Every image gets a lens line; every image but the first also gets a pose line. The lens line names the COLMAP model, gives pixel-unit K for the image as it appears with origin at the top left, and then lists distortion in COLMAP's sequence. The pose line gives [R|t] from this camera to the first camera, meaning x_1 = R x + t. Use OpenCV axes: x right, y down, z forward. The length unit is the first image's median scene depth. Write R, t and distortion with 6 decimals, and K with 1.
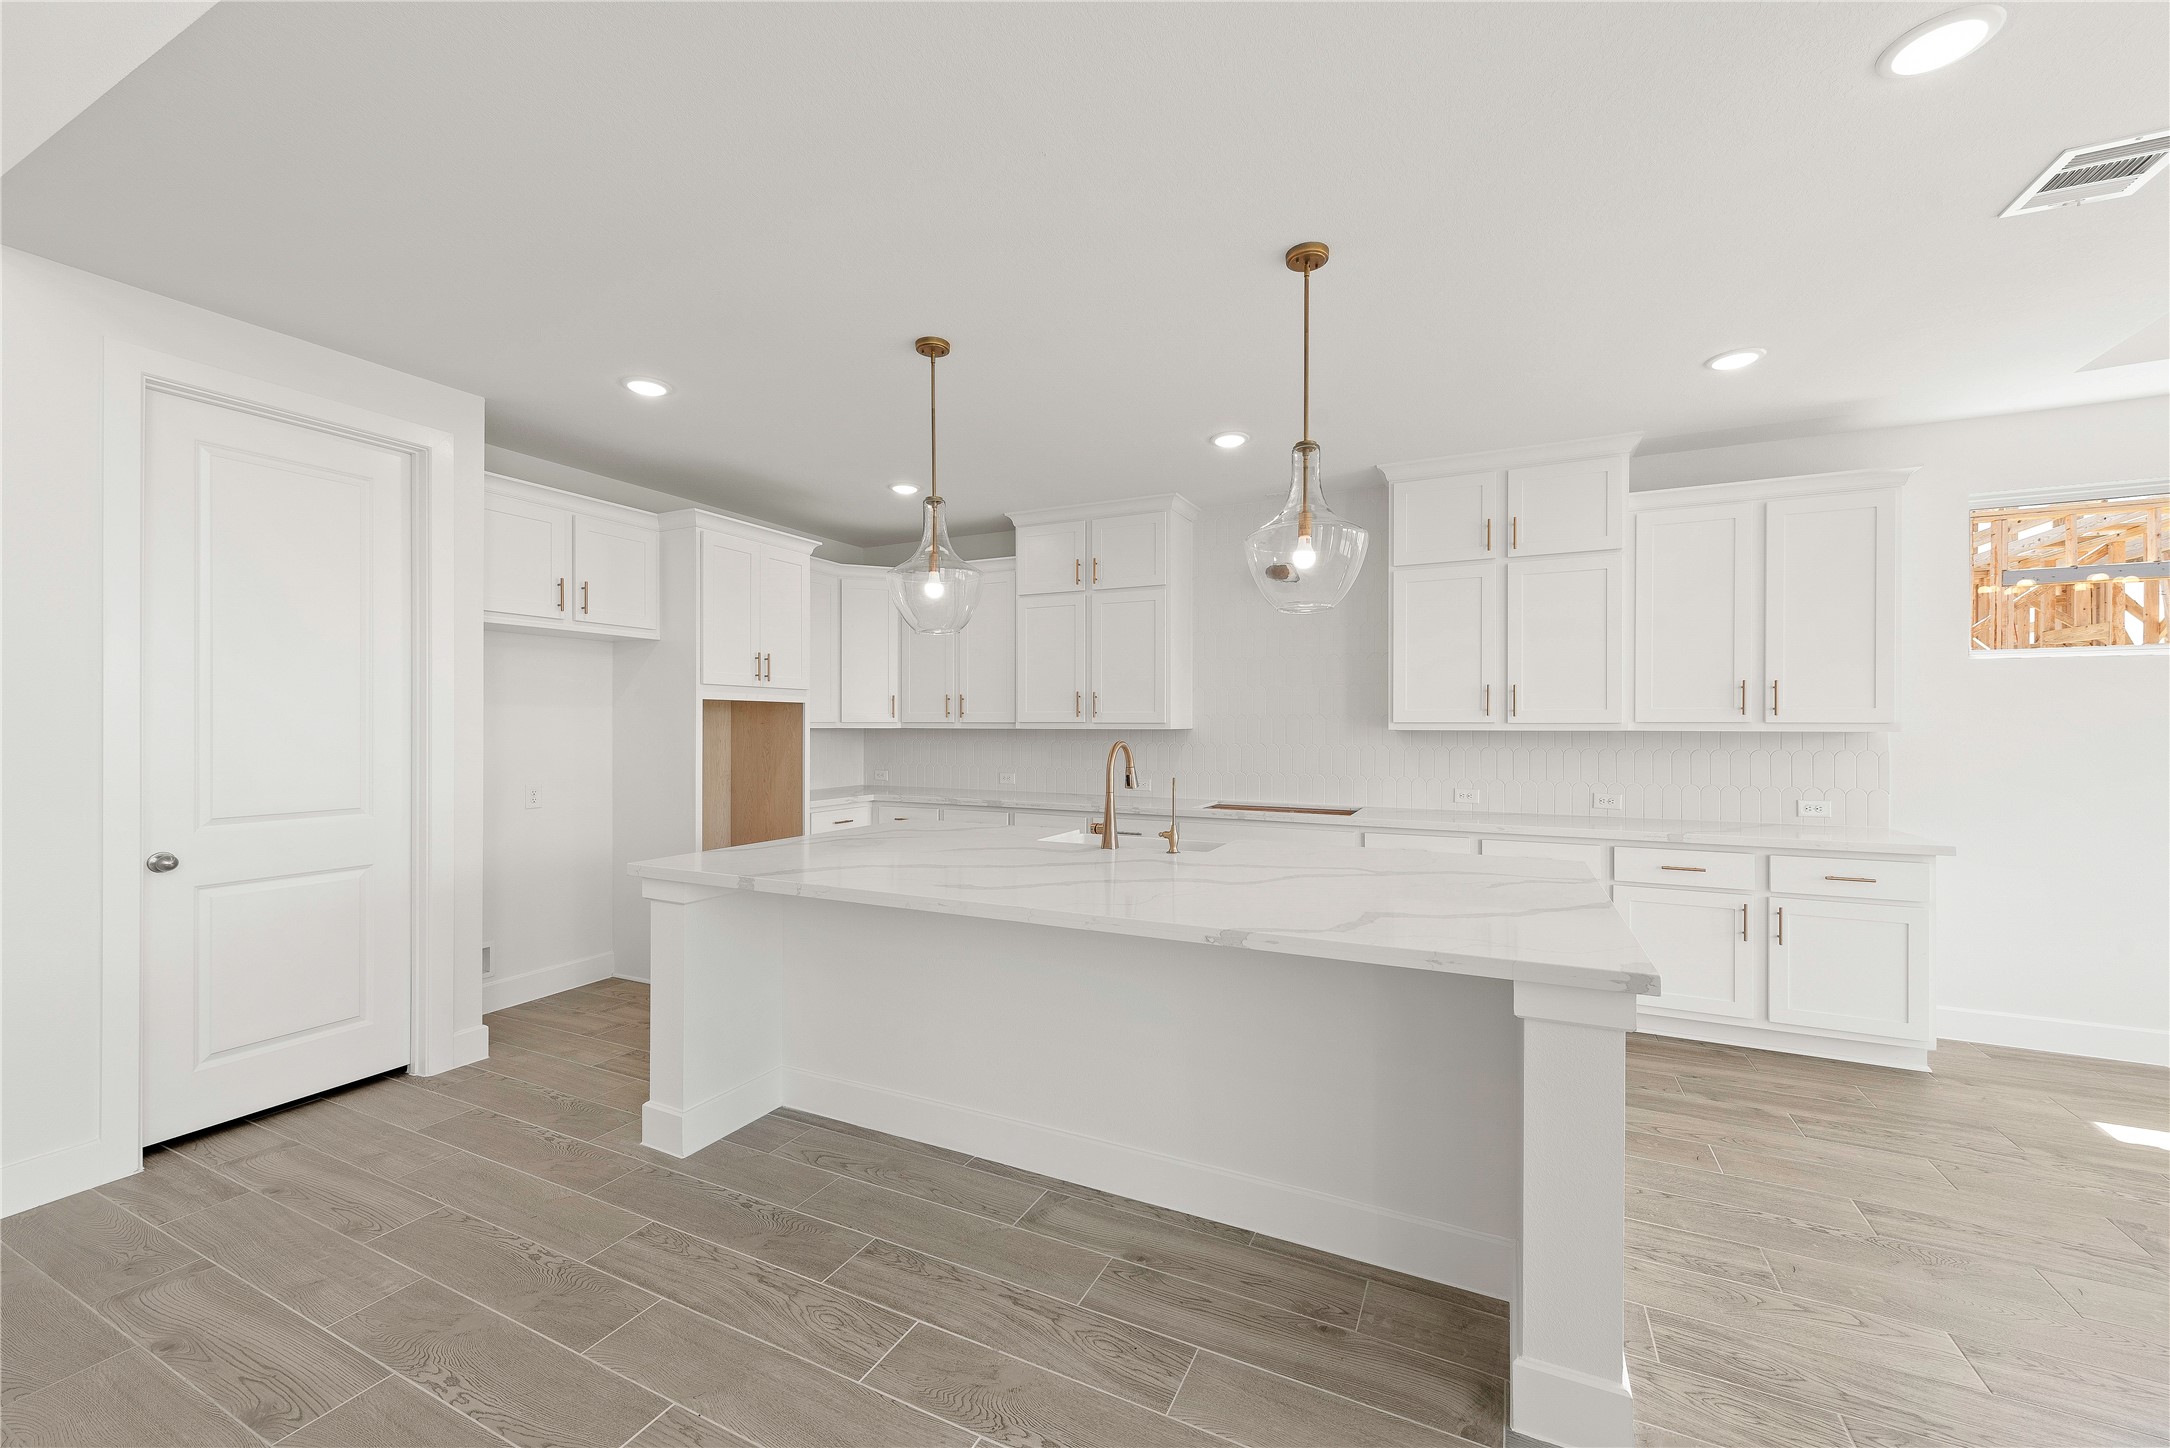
lens RADIAL K [[870.0, 0, 1078.5], [0, 870.0, 728.6], [0, 0, 1]] dist [0.012184, -0.003483]
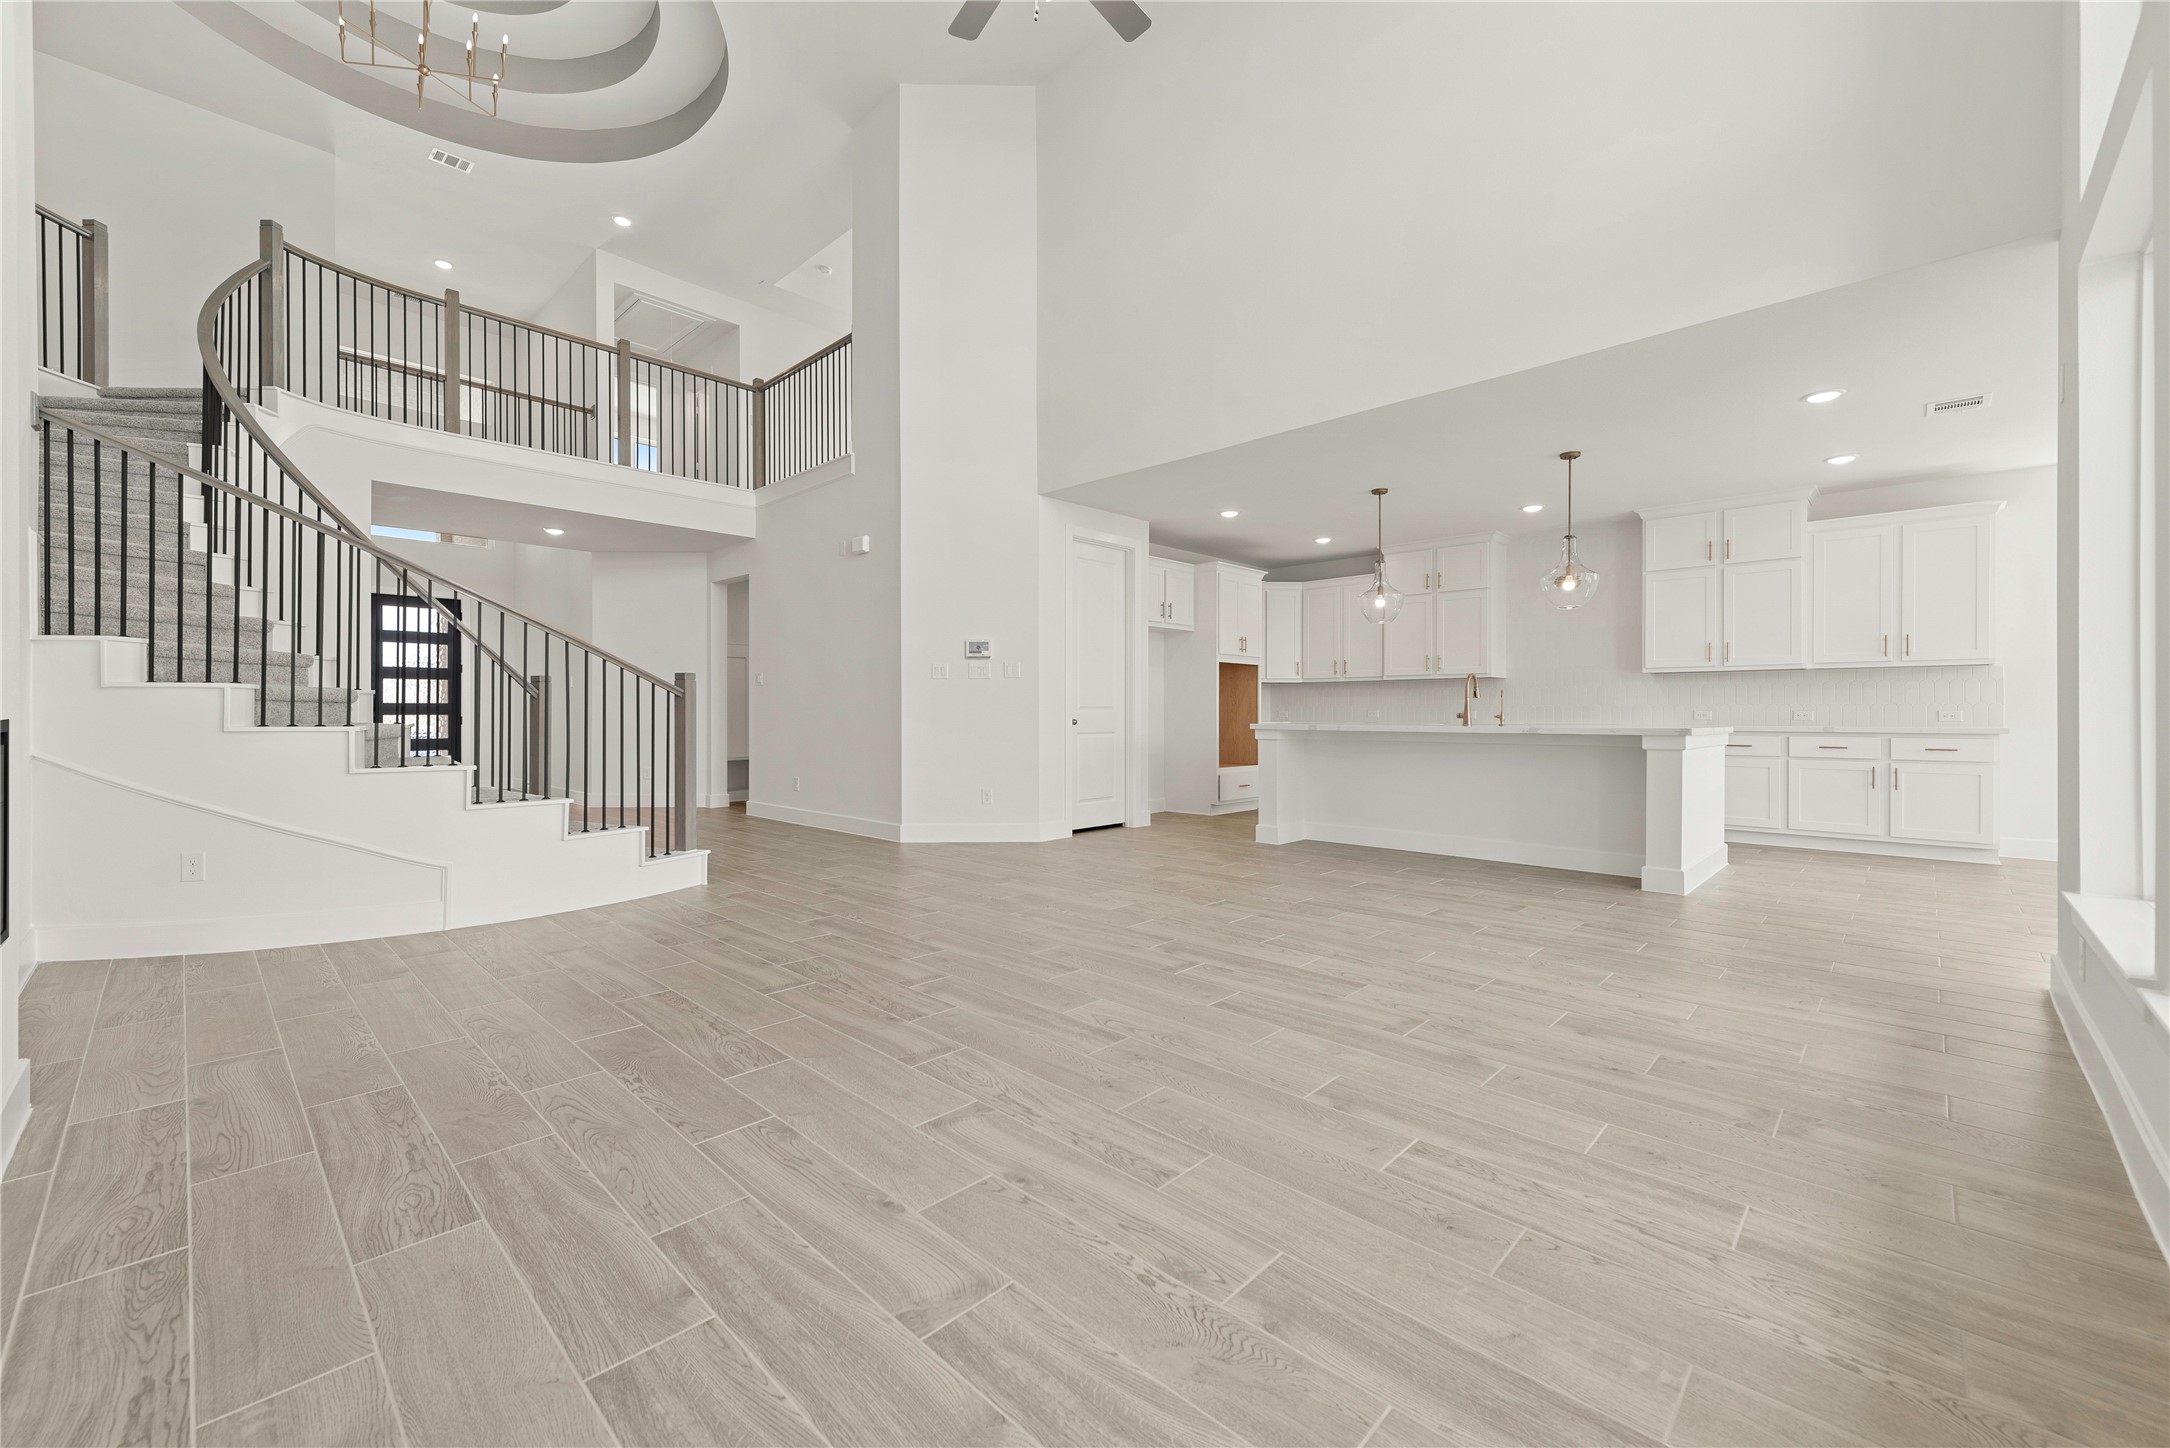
lens RADIAL K [[870.0, 0, 1076.7], [0, 870.0, 715.0], [0, 0, 1]] dist [0.012184, -0.003483]
pose [[0.952394, -0.001240, -0.304867, -0.189770], [0.000664, 0.999998, -0.001991, 0.104266], [0.304869, 0.001694, 0.952393, -1.094236]]
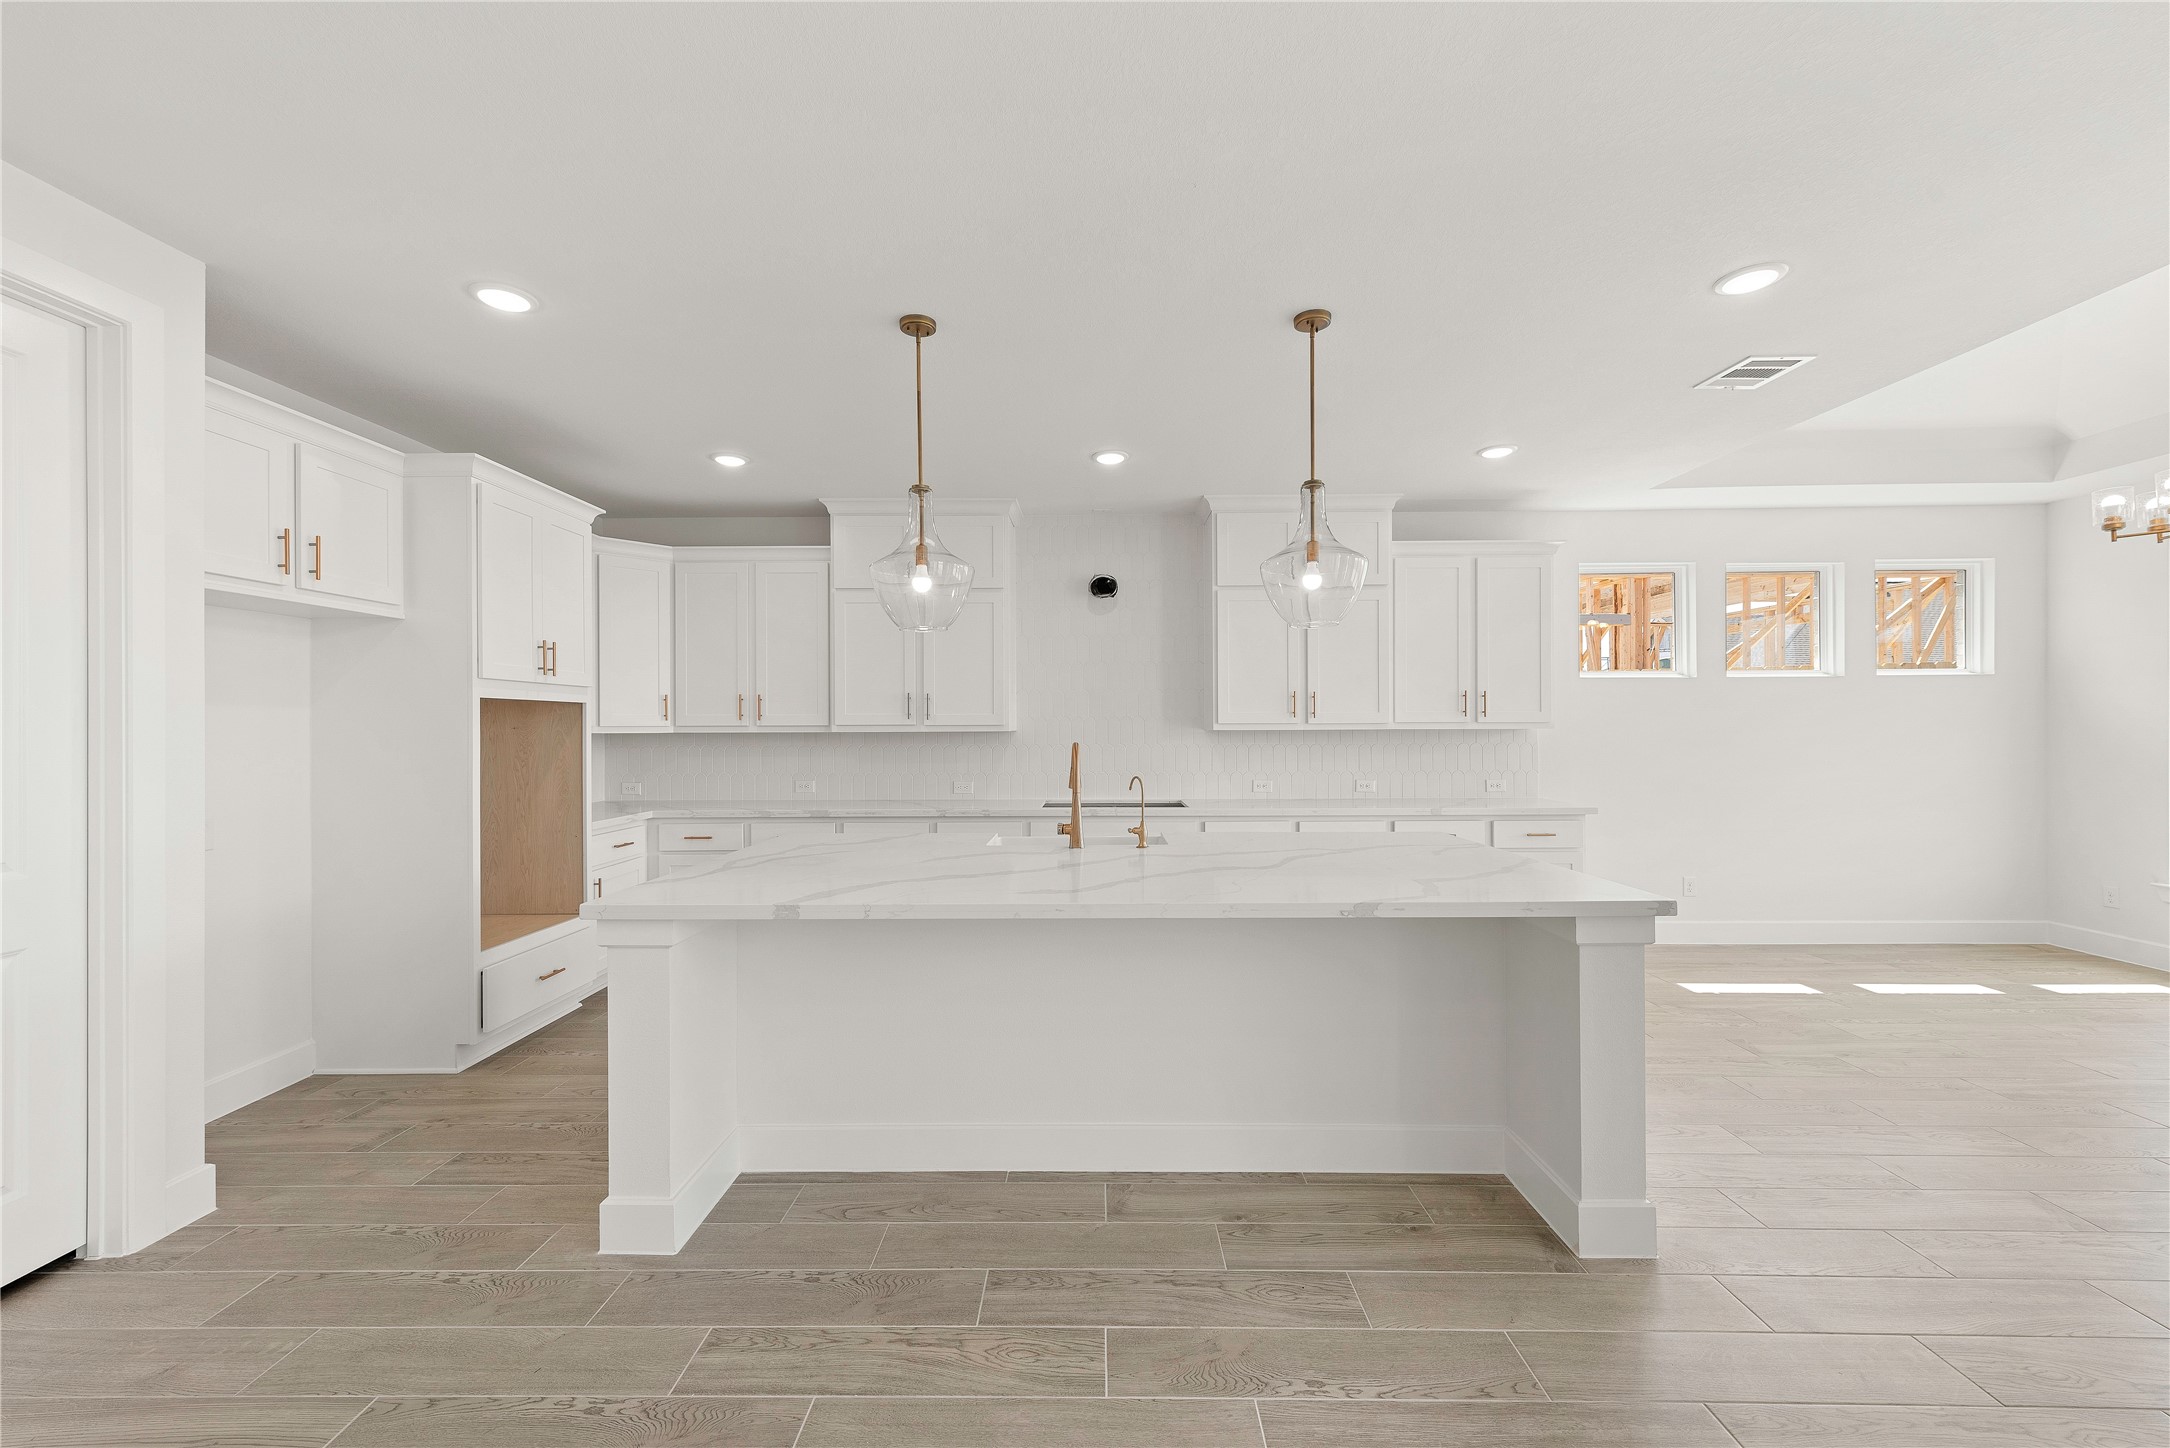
lens RADIAL K [[870.0, 0, 1104.1], [0, 870.0, 727.5], [0, 0, 1]] dist [0.012184, -0.003483]
pose [[0.899022, -0.006185, 0.437860, -0.338010], [0.007904, 0.999967, -0.002102, -0.000892], [-0.437833, 0.005351, 0.899041, 0.057527]]
